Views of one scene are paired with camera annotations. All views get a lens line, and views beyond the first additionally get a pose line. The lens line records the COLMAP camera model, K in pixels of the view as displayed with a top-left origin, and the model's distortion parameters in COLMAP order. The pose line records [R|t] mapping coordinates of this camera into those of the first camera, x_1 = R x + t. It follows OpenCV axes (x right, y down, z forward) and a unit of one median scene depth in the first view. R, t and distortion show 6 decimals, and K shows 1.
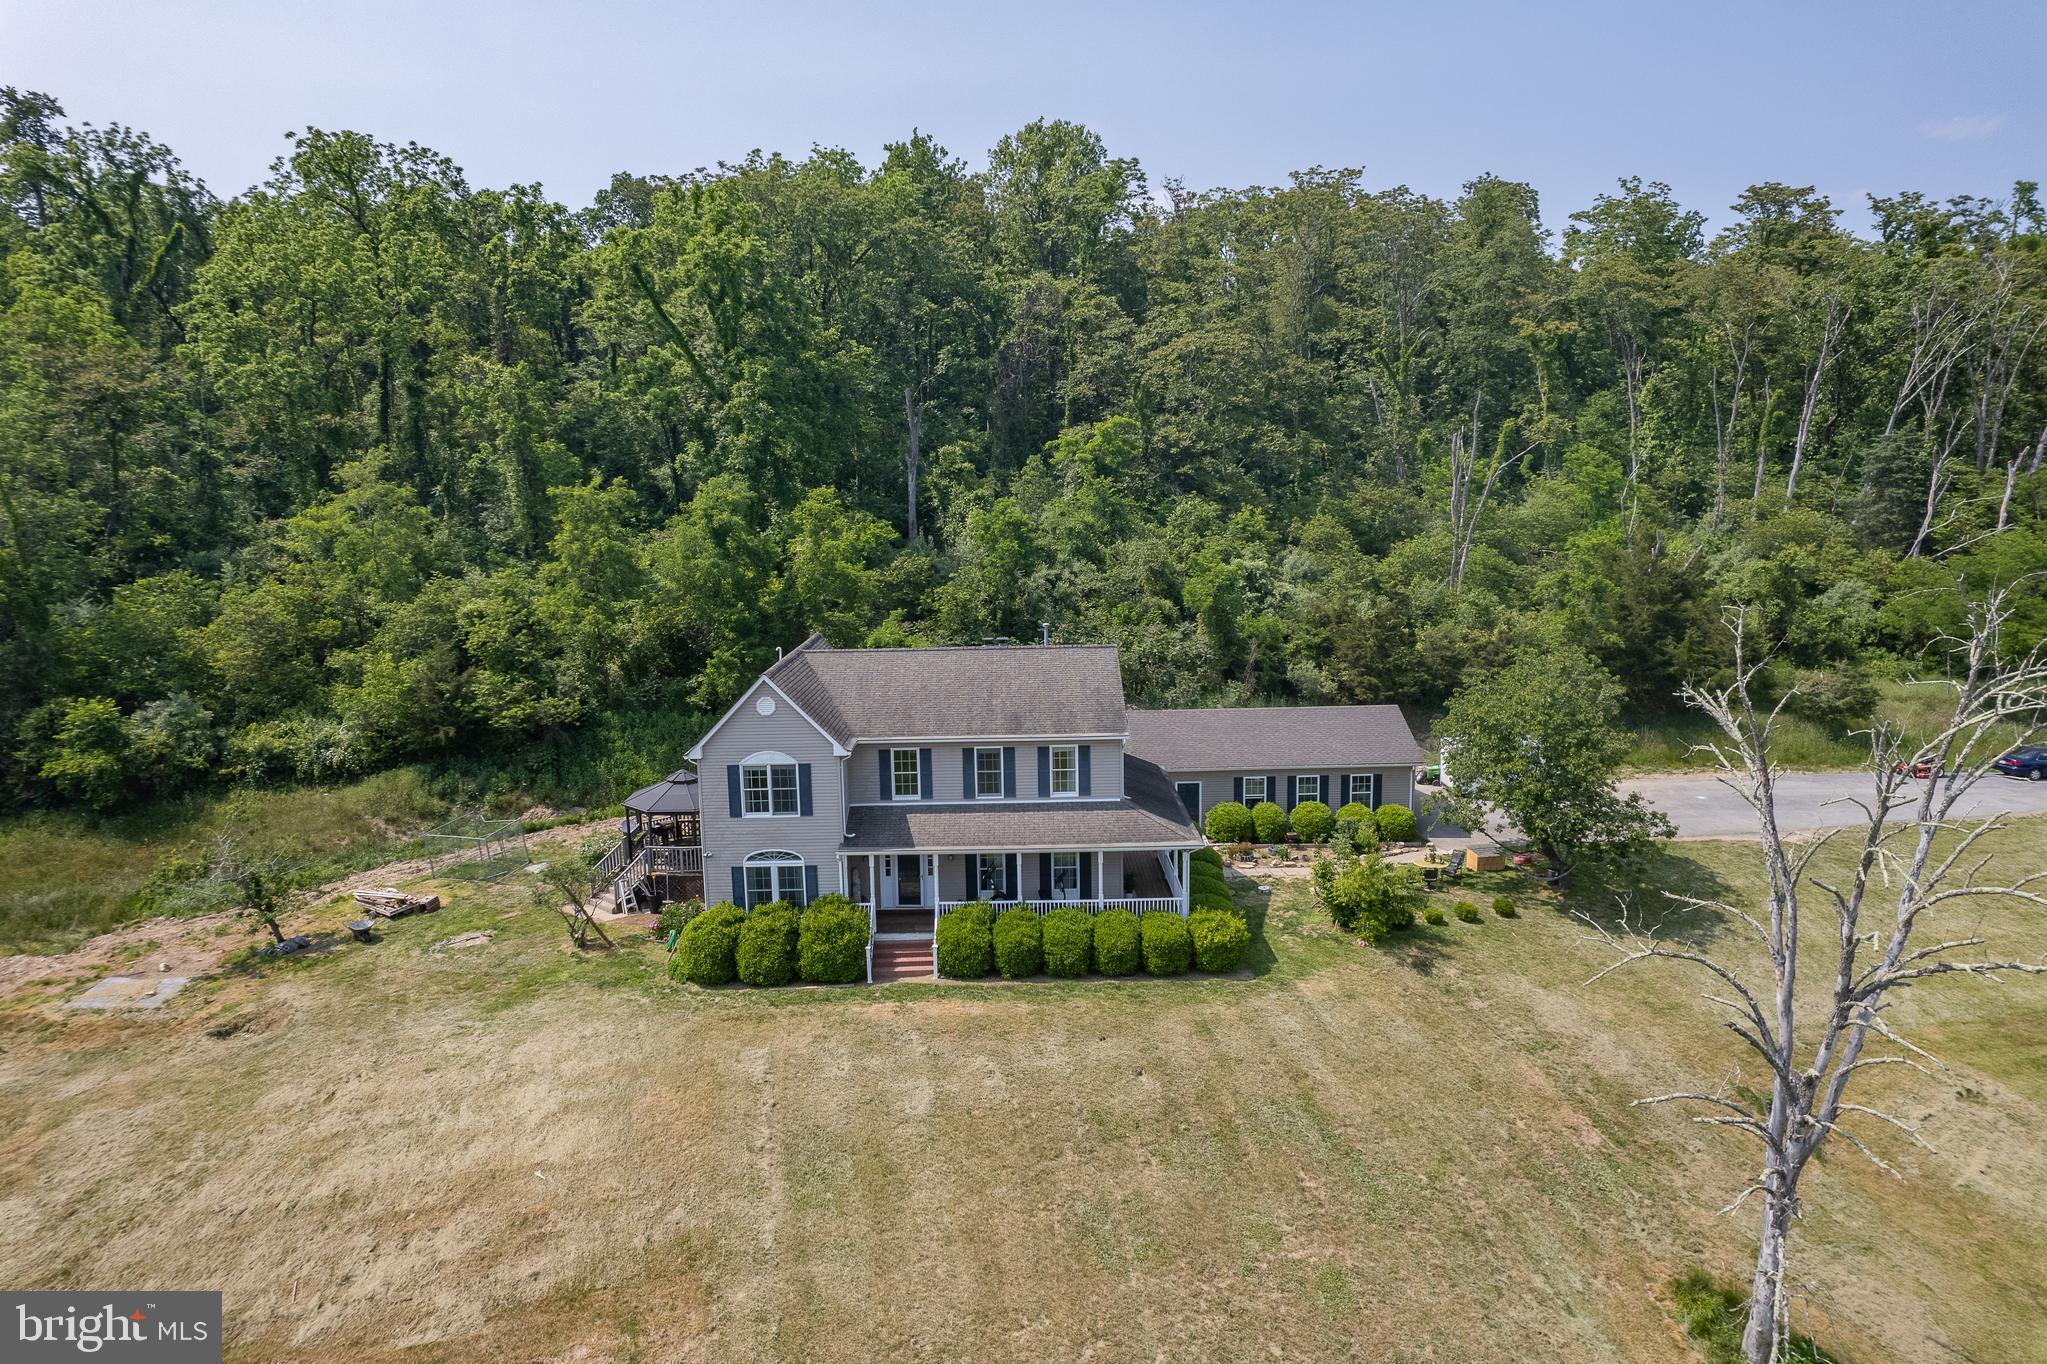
lens RADIAL K [[1316.4, 0, 1029.6], [0, 1316.4, 682.0], [0, 0, 1]] dist [-0.077986, 0.073463]
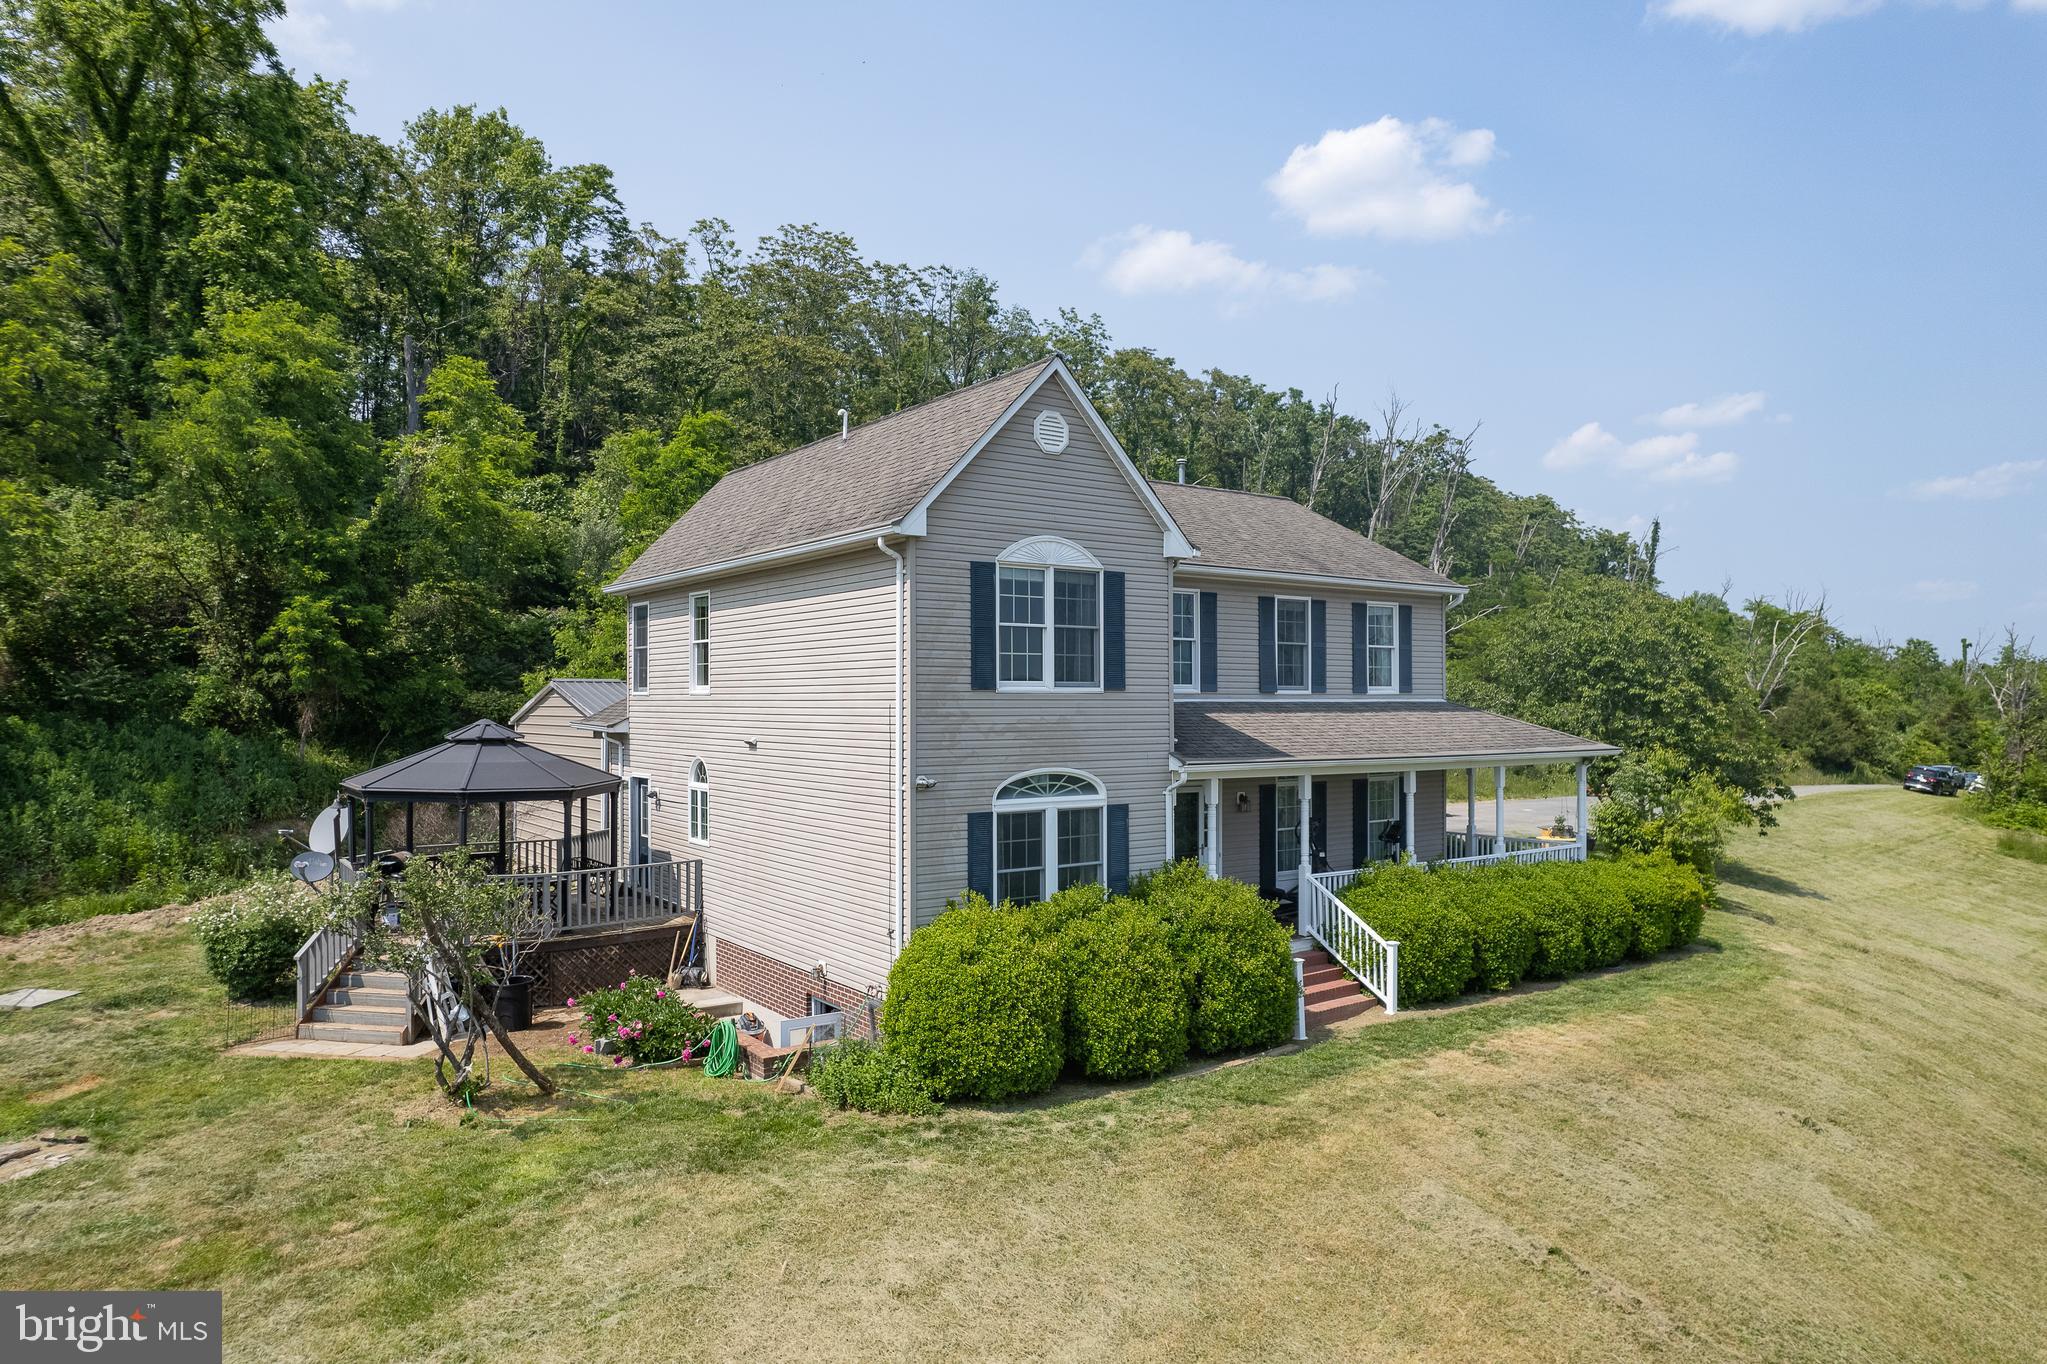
lens RADIAL K [[1316.4, 0, 1029.6], [0, 1316.4, 682.0], [0, 0, 1]] dist [-0.077986, 0.073463]
pose [[0.819832, 0.024857, 0.572065, -0.430761], [0.072162, 0.986607, -0.146286, 0.155470], [-0.568039, 0.161211, 0.807058, 0.623335]]
